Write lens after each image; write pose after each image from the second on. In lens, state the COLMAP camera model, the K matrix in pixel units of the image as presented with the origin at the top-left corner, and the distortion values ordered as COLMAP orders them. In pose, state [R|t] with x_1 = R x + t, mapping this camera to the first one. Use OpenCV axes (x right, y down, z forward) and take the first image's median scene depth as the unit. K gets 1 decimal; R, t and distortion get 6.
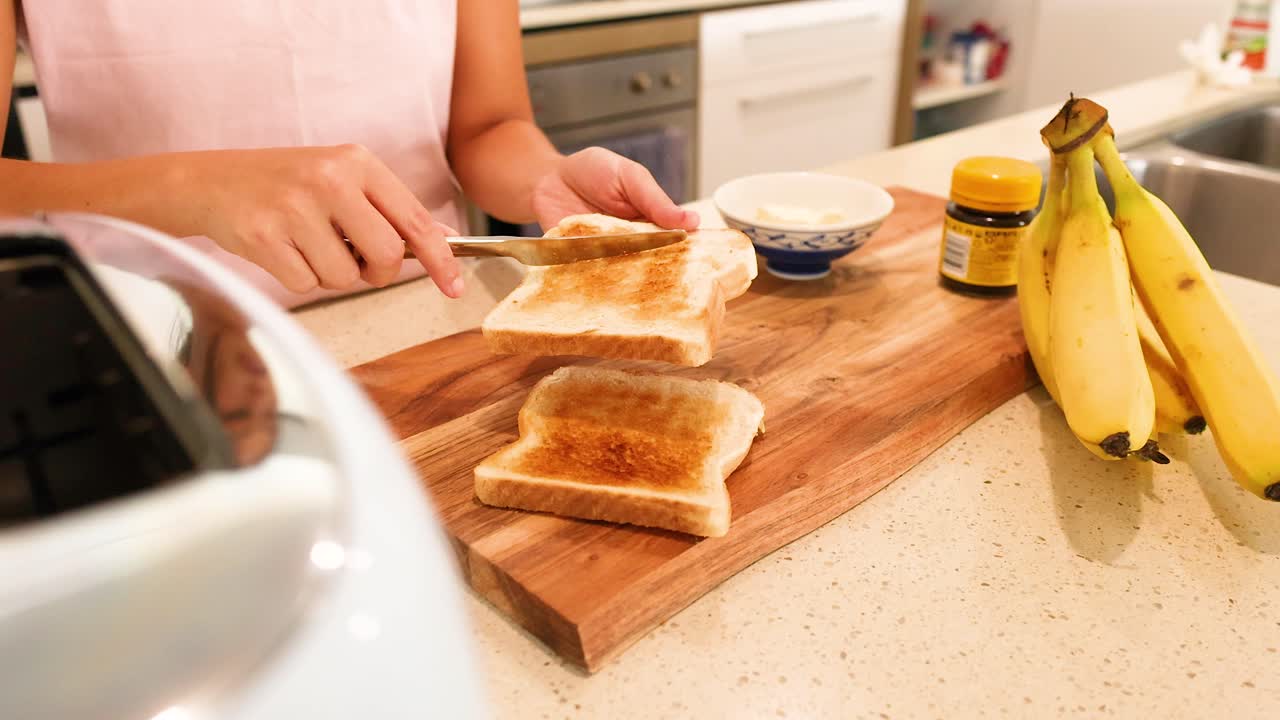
lens RADIAL K [[1045.2, 0, 646.6], [0, 1045.2, 389.9], [0, 0, 1]] dist [0.061047, 0.004995]
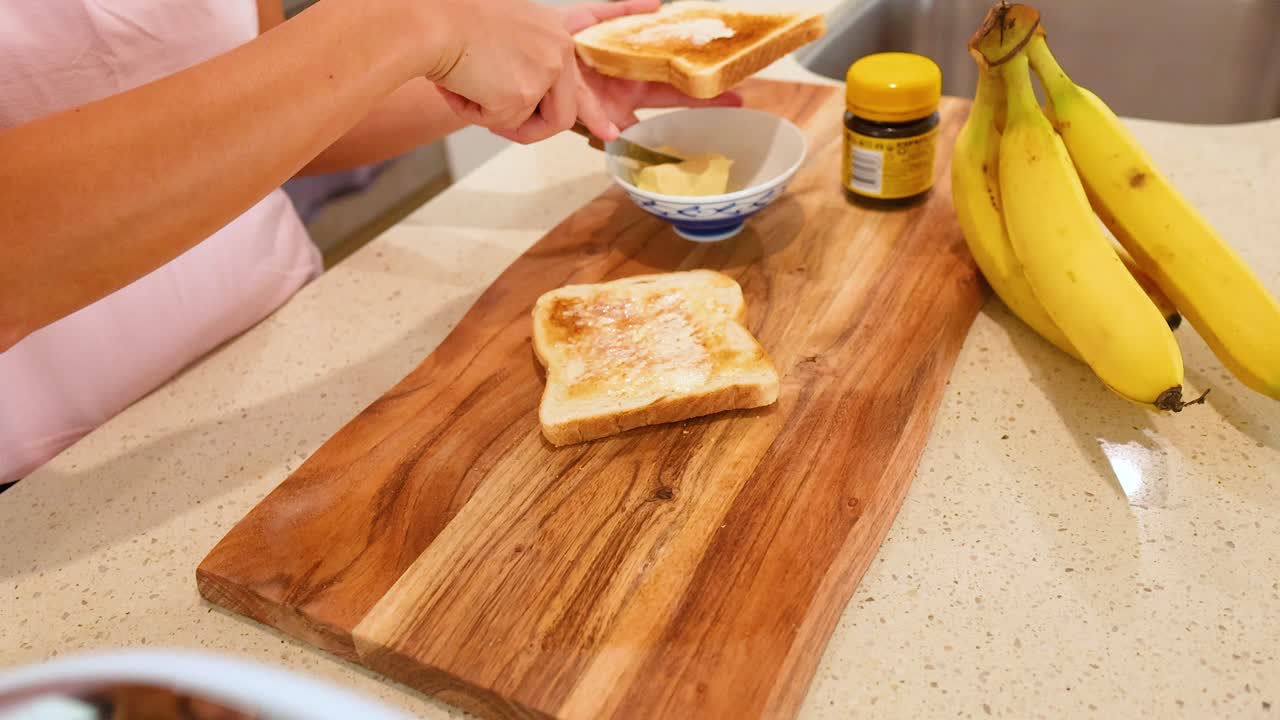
lens RADIAL K [[1045.2, 0, 646.6], [0, 1045.2, 389.9], [0, 0, 1]] dist [0.061047, 0.004995]
pose [[0.942000, -0.265206, 0.205673, -0.161490], [0.227189, 0.954969, 0.190841, -0.199343], [-0.247023, -0.133046, 0.959833, 0.151417]]
